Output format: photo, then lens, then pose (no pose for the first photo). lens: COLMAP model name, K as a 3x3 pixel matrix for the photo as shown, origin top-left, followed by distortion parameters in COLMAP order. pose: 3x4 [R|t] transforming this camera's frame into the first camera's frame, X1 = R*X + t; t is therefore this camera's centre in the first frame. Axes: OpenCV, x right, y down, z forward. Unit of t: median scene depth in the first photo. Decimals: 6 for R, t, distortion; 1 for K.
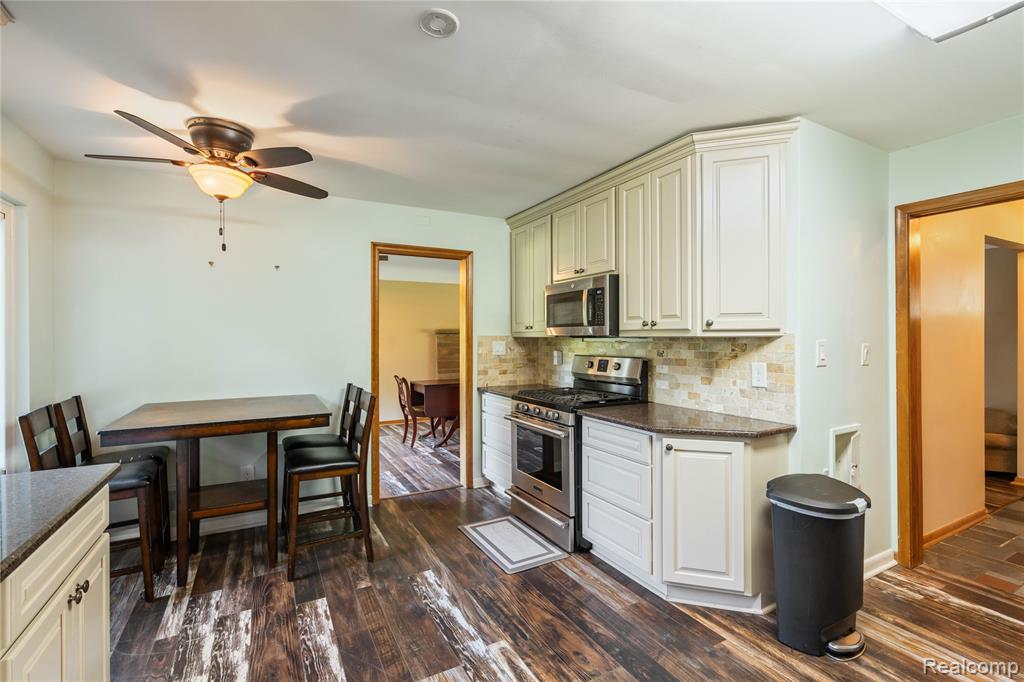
lens RADIAL K [[462.4, 0, 511.6], [0, 462.4, 339.0], [0, 0, 1]] dist [-0.003036, 0.000821]
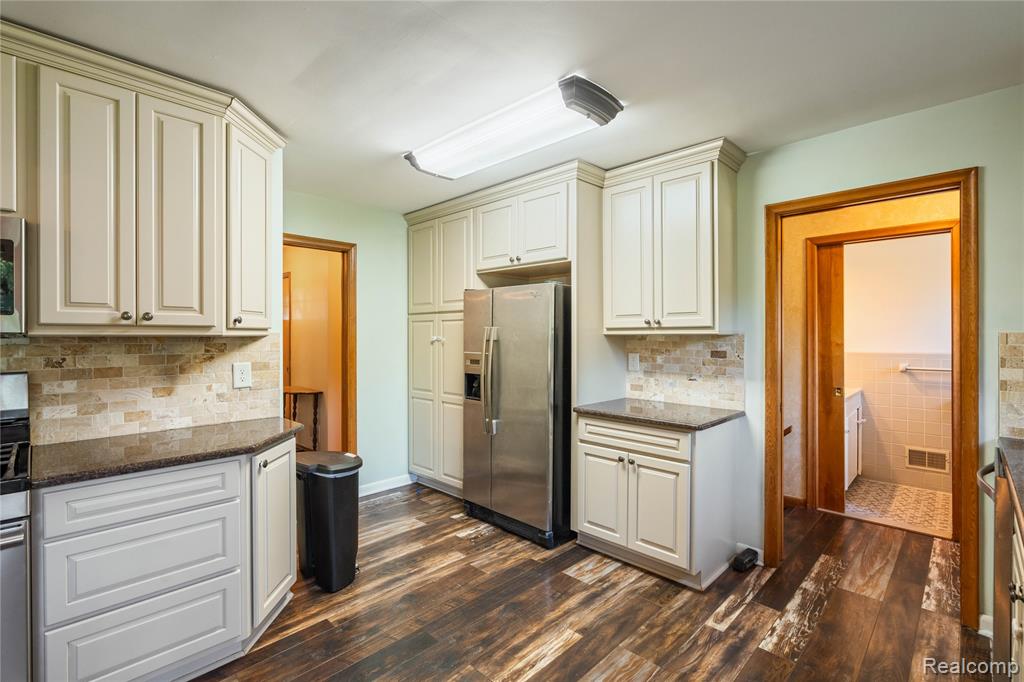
lens RADIAL K [[468.4, 0, 514.5], [0, 468.4, 339.4], [0, 0, 1]] dist [-0.000779, 0.000166]
pose [[-0.294675, -0.004324, 0.955588, -0.582435], [0.006528, 0.999957, 0.006538, -0.000184], [-0.955575, 0.008164, -0.294635, 0.751671]]
